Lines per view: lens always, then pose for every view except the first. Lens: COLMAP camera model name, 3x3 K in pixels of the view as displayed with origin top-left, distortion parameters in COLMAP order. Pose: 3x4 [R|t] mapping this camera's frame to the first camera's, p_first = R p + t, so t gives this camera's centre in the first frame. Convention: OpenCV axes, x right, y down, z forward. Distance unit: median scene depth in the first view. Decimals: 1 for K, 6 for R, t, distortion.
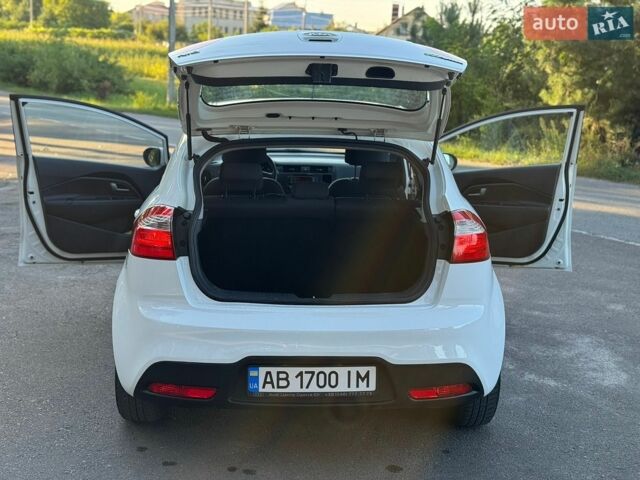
lens RADIAL K [[905.1, 0, 320.0], [0, 905.1, 240.0], [0, 0, 1]] dist [0.135565, -0.115538]
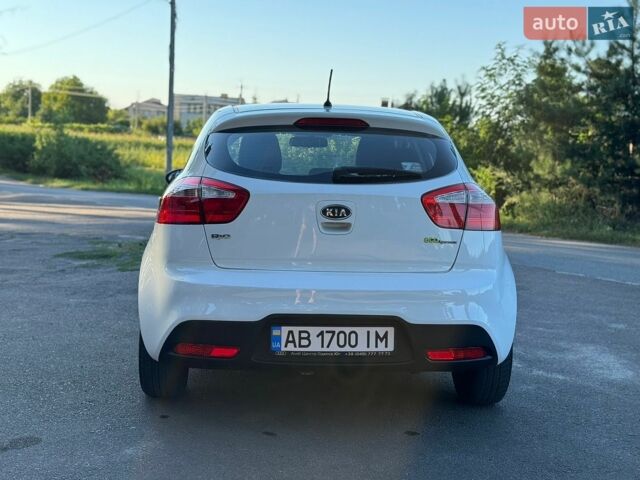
lens RADIAL K [[902.3, 0, 320.0], [0, 902.3, 240.0], [0, 0, 1]] dist [0.132799, 0.001343]
pose [[0.999944, 0.000002, 0.010614, -0.006455], [0.001114, 0.994456, -0.105145, 0.028365], [-0.010555, 0.105151, 0.994400, -0.006747]]
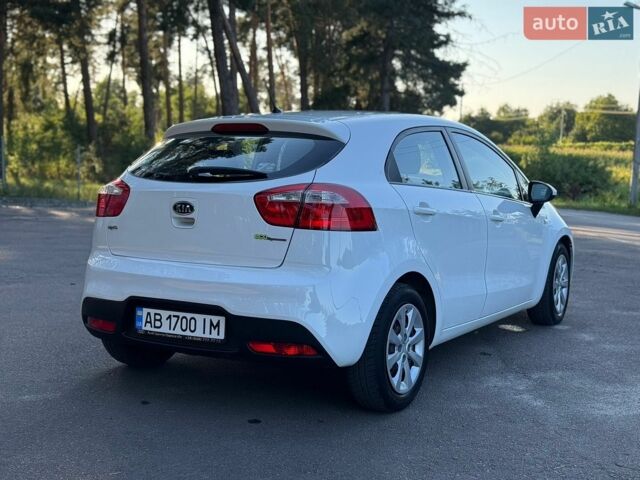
lens RADIAL K [[902.3, 0, 320.0], [0, 902.3, 240.0], [0, 0, 1]] dist [0.132799, 0.001343]
pose [[0.835164, 0.036059, -0.548818, 0.144346], [-0.105140, 0.989914, -0.094956, 0.026492], [0.539859, 0.137006, 0.830531, 0.025878]]
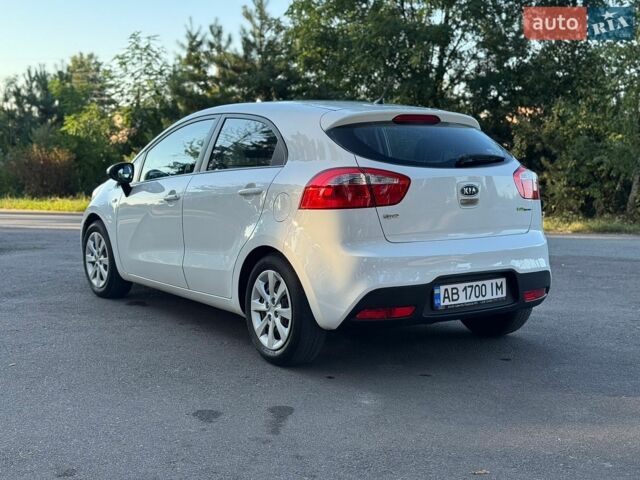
lens RADIAL K [[902.3, 0, 320.0], [0, 902.3, 240.0], [0, 0, 1]] dist [0.132799, 0.001343]
pose [[0.852613, -0.077878, 0.516708, -0.162523], [0.123668, 0.990813, -0.054729, 0.023537], [-0.507699, 0.110563, 0.854411, -0.000968]]
